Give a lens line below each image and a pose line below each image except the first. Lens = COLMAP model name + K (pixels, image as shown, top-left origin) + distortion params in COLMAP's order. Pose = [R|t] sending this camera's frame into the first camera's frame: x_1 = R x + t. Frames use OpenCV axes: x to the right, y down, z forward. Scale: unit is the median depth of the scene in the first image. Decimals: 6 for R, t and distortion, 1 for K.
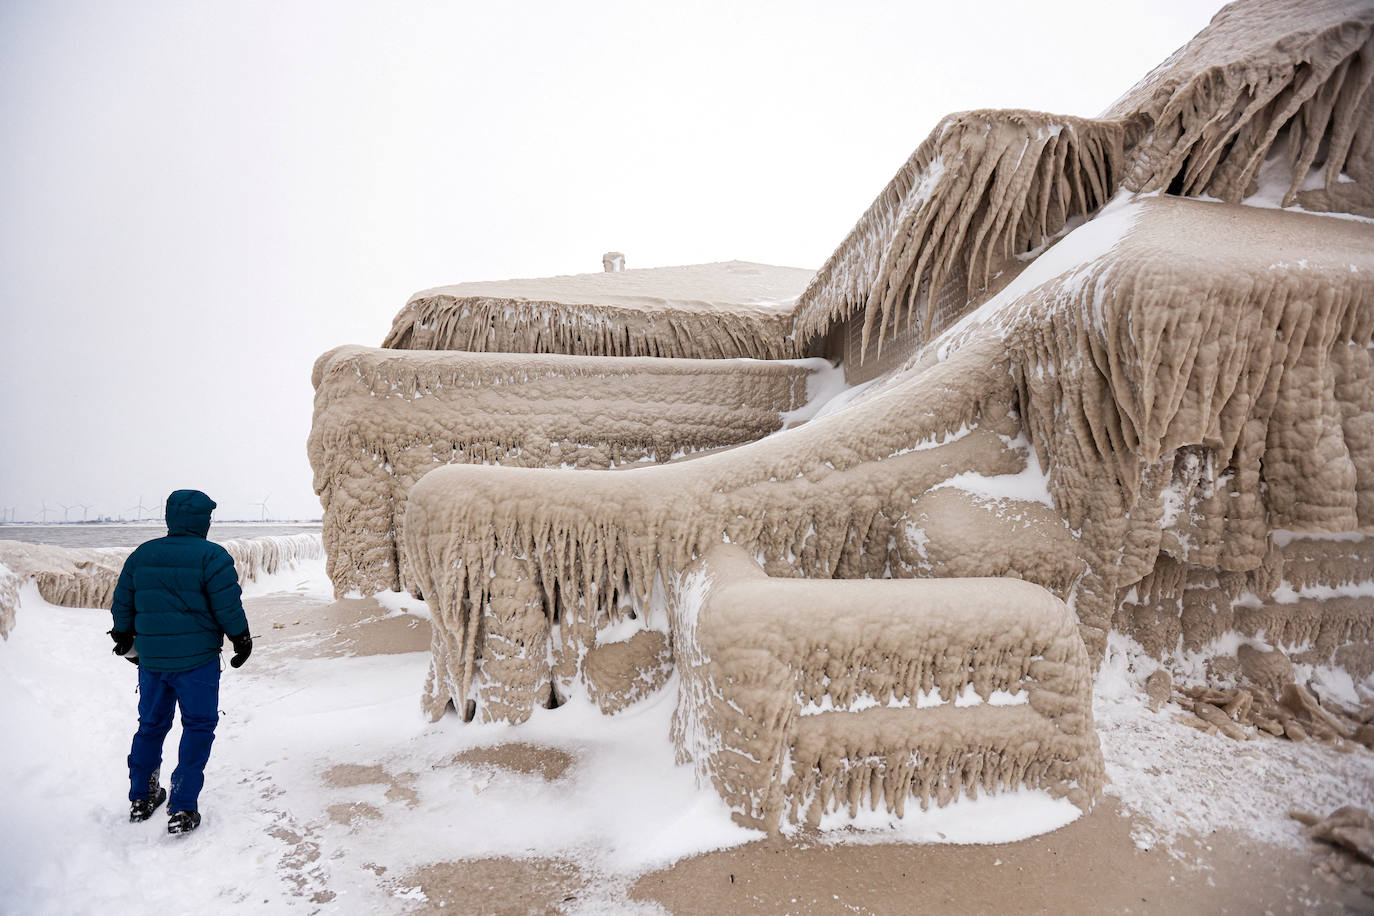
lens RADIAL K [[690.0, 0, 687.0], [0, 690.0, 458.0], [0, 0, 1]] dist [-0.061721, 0.029013]
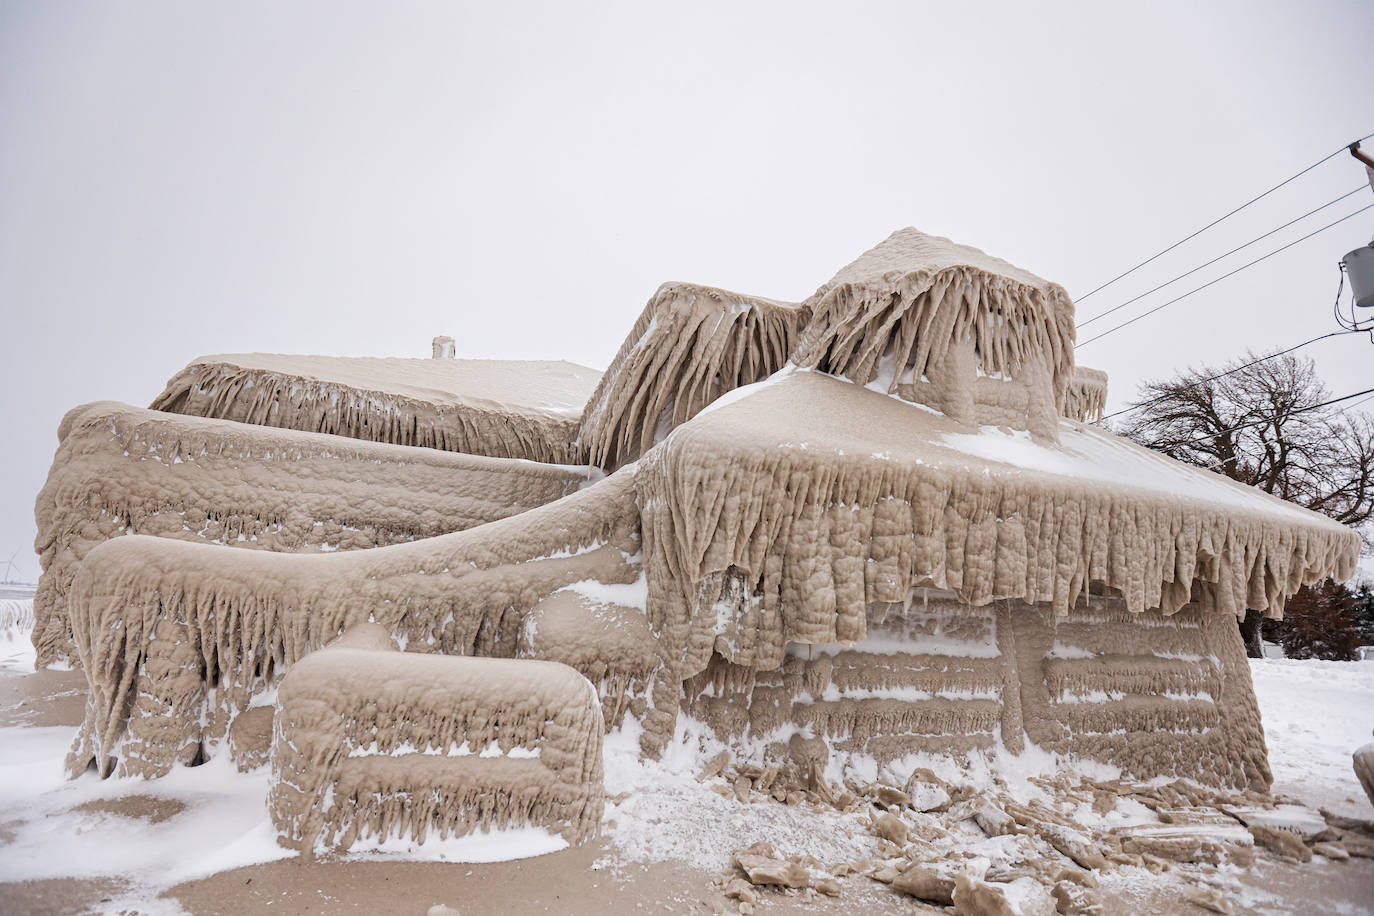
lens RADIAL K [[711.6, 0, 678.3], [0, 711.6, 457.8], [0, 0, 1]] dist [-0.069384, 0.039312]
pose [[0.975303, 0.107975, 0.192678, 0.300252], [-0.080458, 0.986104, -0.145344, -0.022686], [-0.205694, 0.126252, 0.970438, -0.302142]]
